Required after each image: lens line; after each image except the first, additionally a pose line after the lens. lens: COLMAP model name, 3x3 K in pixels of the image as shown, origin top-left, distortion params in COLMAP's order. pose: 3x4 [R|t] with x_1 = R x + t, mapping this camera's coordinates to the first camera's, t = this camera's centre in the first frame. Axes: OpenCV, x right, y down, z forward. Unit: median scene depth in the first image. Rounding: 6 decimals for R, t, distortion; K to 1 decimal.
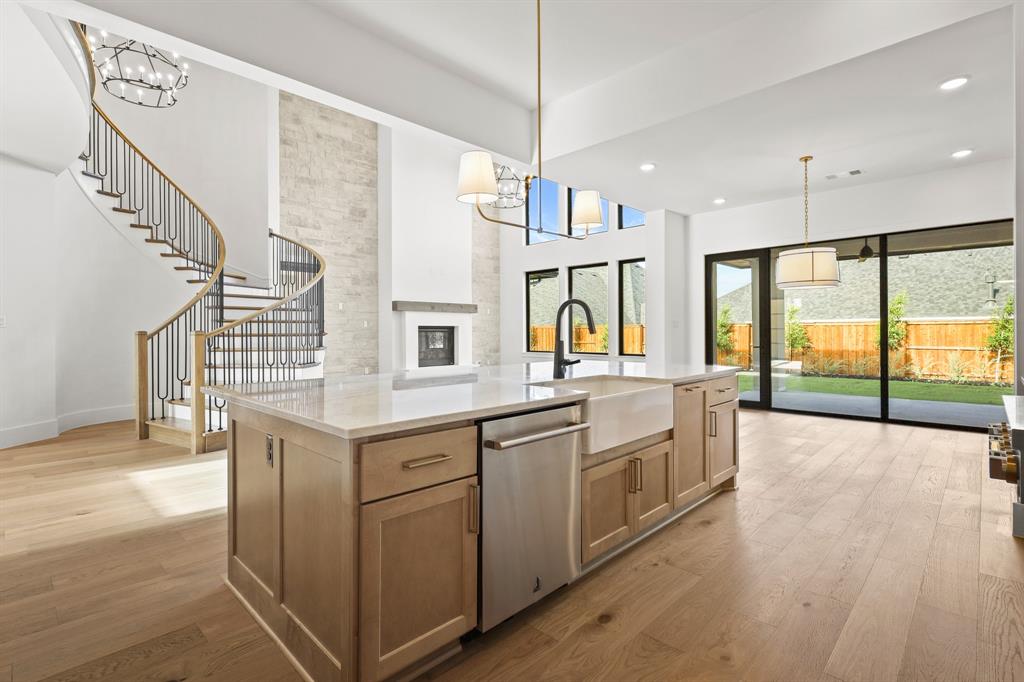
lens RADIAL K [[479.3, 0, 503.0], [0, 479.3, 334.7], [0, 0, 1]] dist [0.003504, -0.000045]
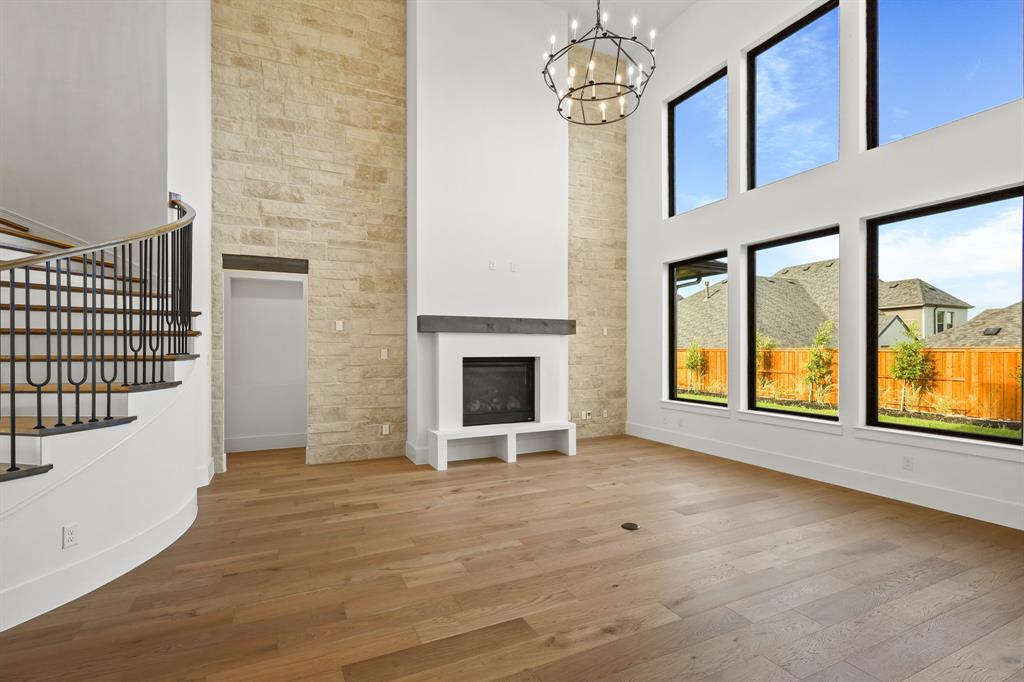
lens RADIAL K [[479.3, 0, 511.4], [0, 479.3, 350.4], [0, 0, 1]] dist [0.003504, -0.000045]
pose [[0.944200, 0.005111, -0.329334, 0.073665], [-0.006804, 0.999969, -0.003986, -0.025392], [0.329303, 0.006005, 0.944205, 0.467844]]
